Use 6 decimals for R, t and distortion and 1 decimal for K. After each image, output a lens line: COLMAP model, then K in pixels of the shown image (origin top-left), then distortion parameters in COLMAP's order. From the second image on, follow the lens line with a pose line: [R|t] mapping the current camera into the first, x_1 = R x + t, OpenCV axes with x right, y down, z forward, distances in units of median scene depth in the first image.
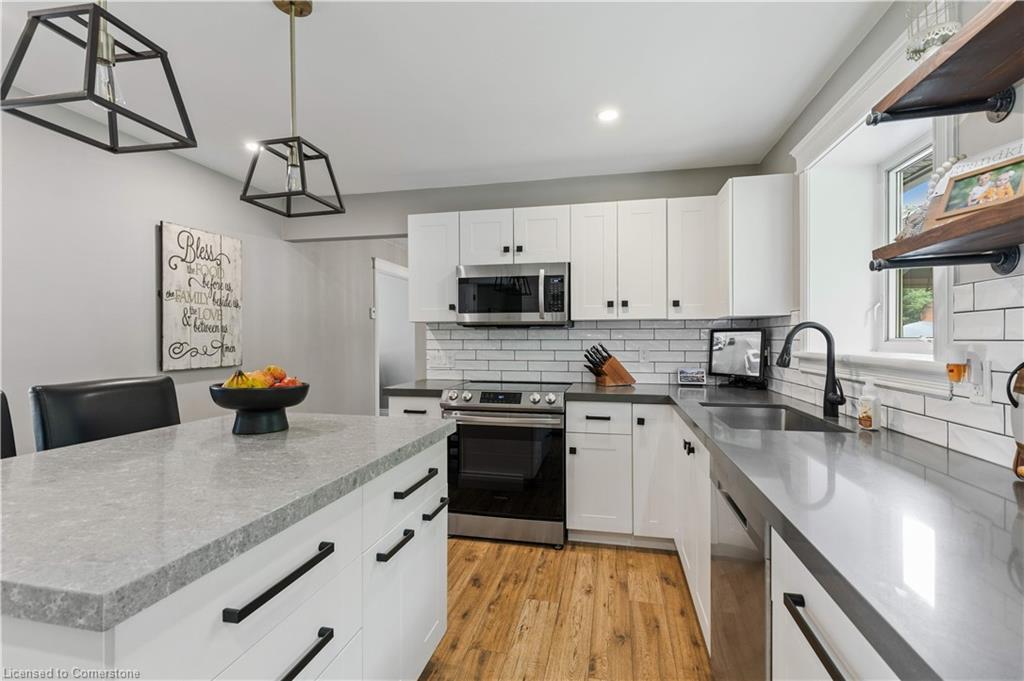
lens RADIAL K [[465.1, 0, 511.8], [0, 465.1, 339.8], [0, 0, 1]] dist [0.004226, 0.000709]
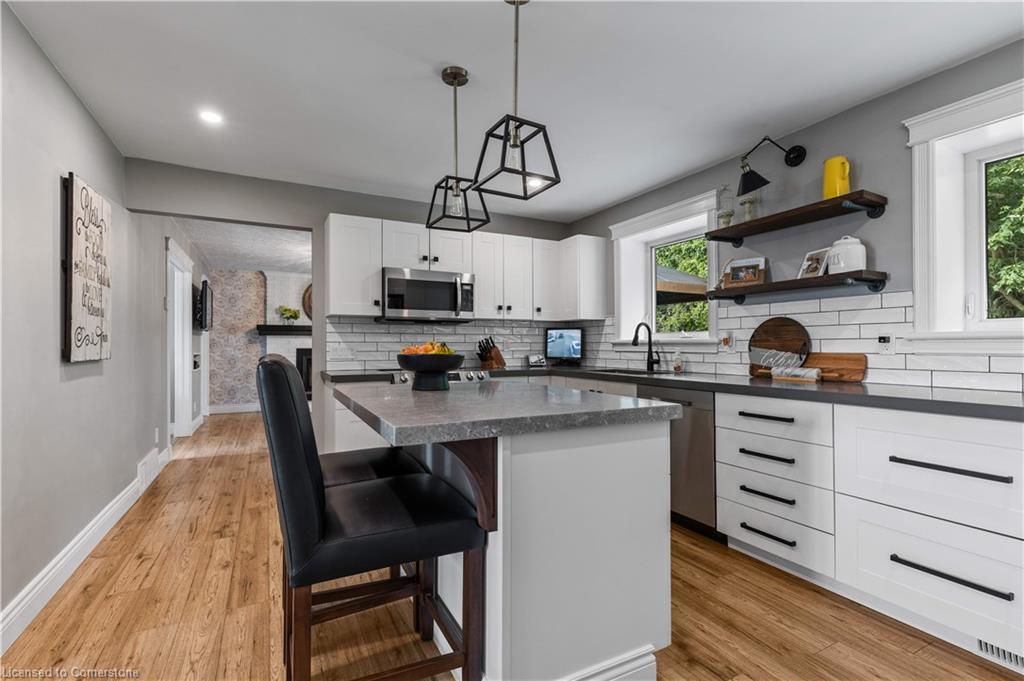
lens RADIAL K [[465.1, 0, 516.5], [0, 465.1, 344.8], [0, 0, 1]] dist [0.004226, 0.000709]
pose [[0.763479, 0.001694, 0.645831, -0.636995], [0.000756, 0.999994, -0.003518, 0.037897], [-0.645833, 0.003174, 0.763472, -0.085308]]
